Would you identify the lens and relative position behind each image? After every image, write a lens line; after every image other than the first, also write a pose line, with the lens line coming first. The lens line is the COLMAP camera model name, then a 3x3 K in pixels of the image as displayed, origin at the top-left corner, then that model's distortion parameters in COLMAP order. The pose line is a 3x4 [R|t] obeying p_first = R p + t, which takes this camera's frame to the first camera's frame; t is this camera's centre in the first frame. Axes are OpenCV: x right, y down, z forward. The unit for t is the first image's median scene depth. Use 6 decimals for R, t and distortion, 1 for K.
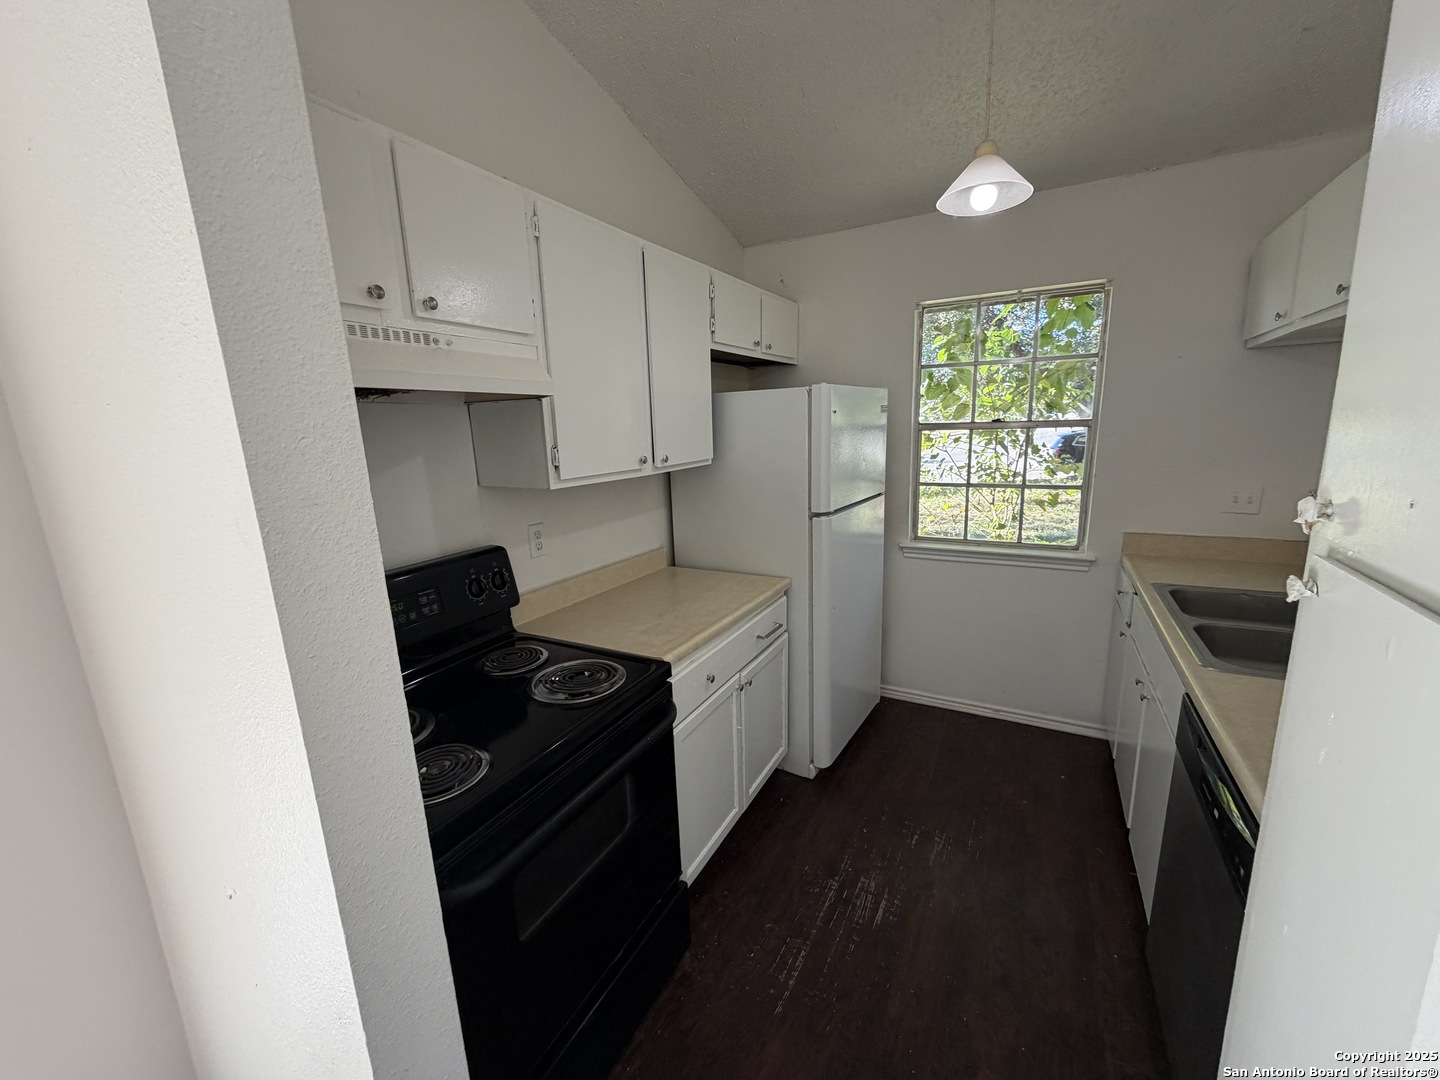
lens RADIAL K [[574.1, 0, 713.8], [0, 574.1, 539.7], [0, 0, 1]] dist [-0.001611, 0.000010]
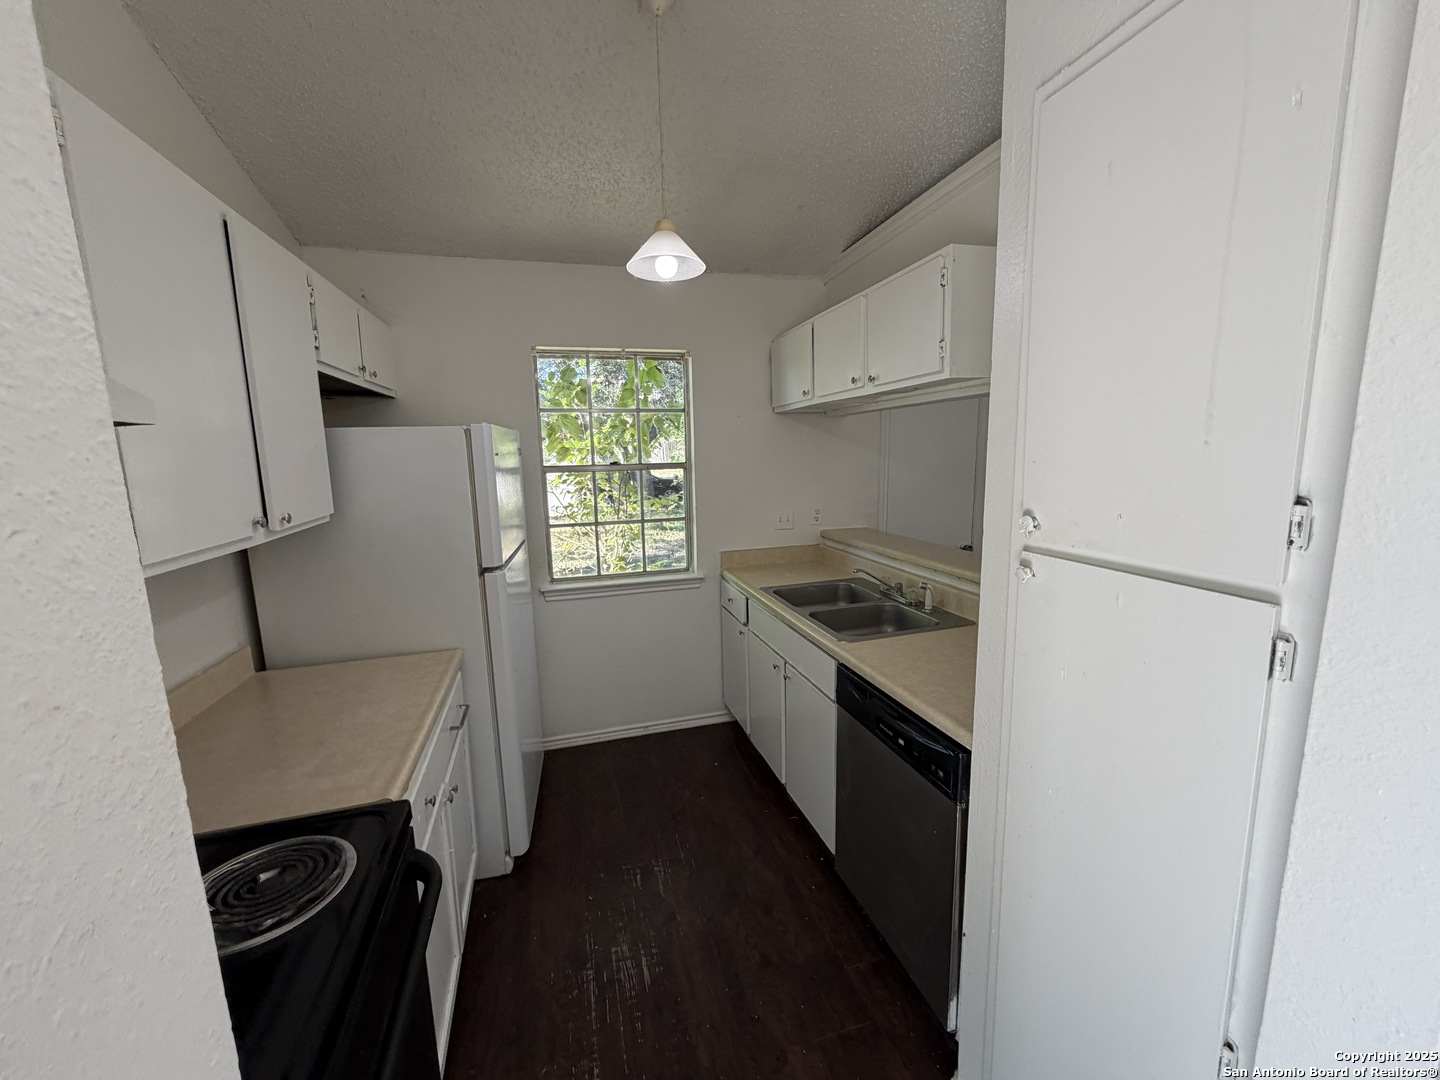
lens RADIAL K [[574.1, 0, 717.6], [0, 574.1, 539.1], [0, 0, 1]] dist [-0.001611, 0.000010]
pose [[0.705239, -0.092548, 0.702904, -0.172217], [0.141355, 0.989892, -0.011490, -0.027835], [-0.694735, 0.107462, 0.711192, 0.116679]]
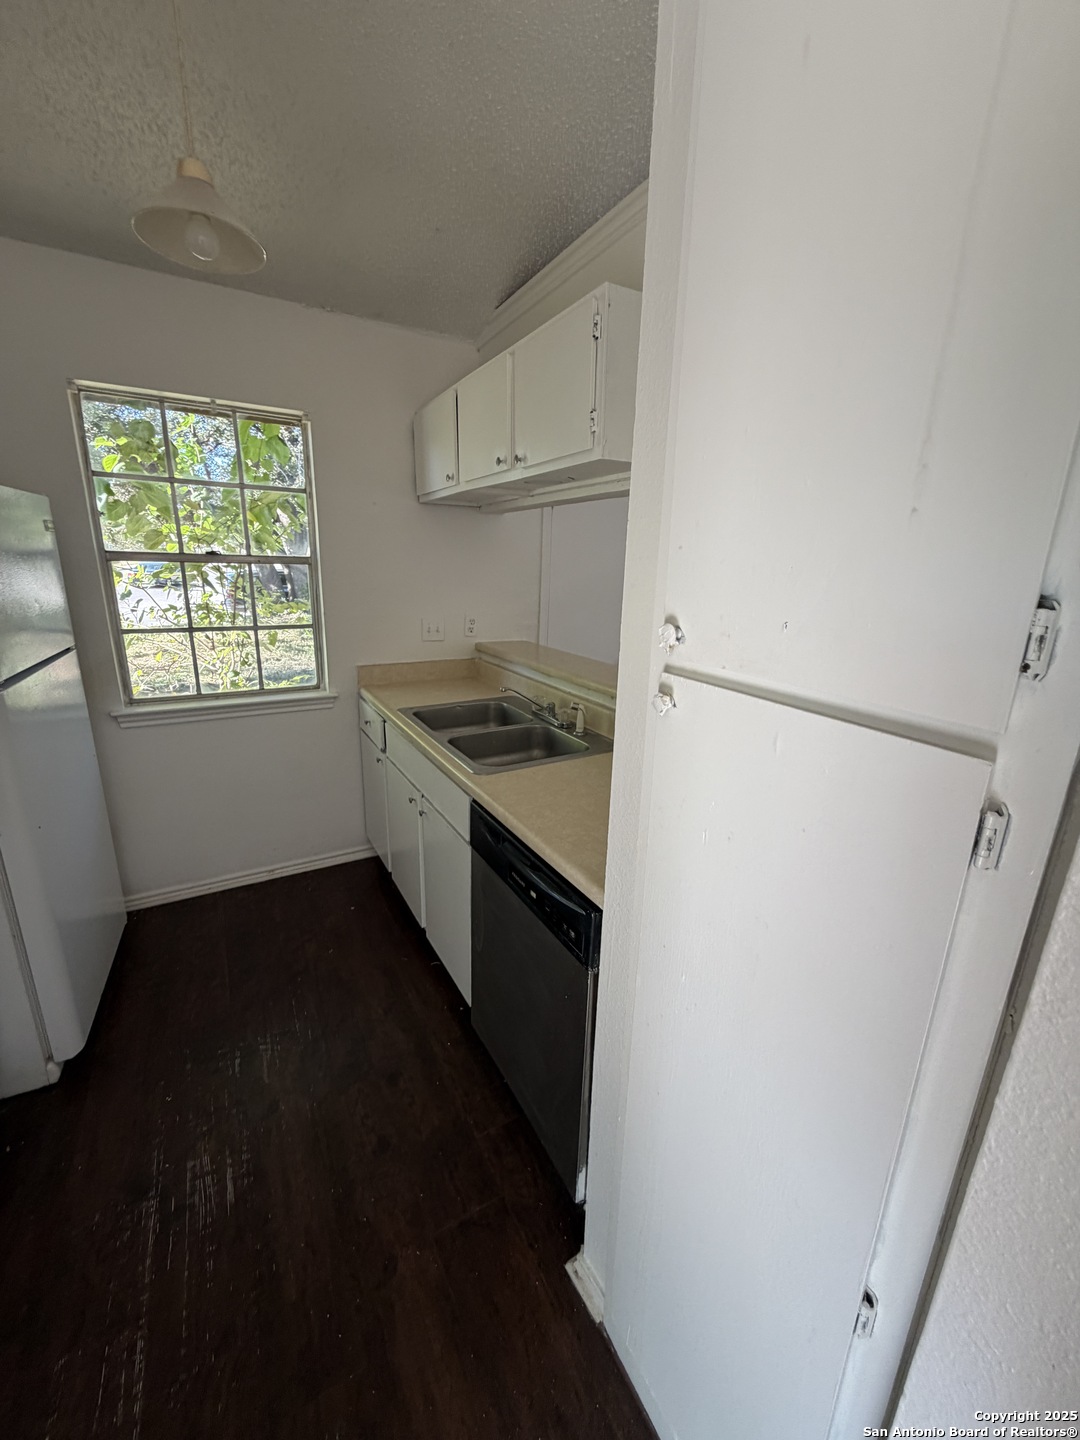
lens RADIAL K [[574.1, 0, 542.7], [0, 574.1, 716.7], [0, 0, 1]] dist [-0.001611, 0.000010]
pose [[0.512867, -0.179416, 0.839510, -0.022100], [0.127426, 0.982994, 0.132235, -0.018574], [-0.848958, 0.039157, 0.527007, 0.152742]]
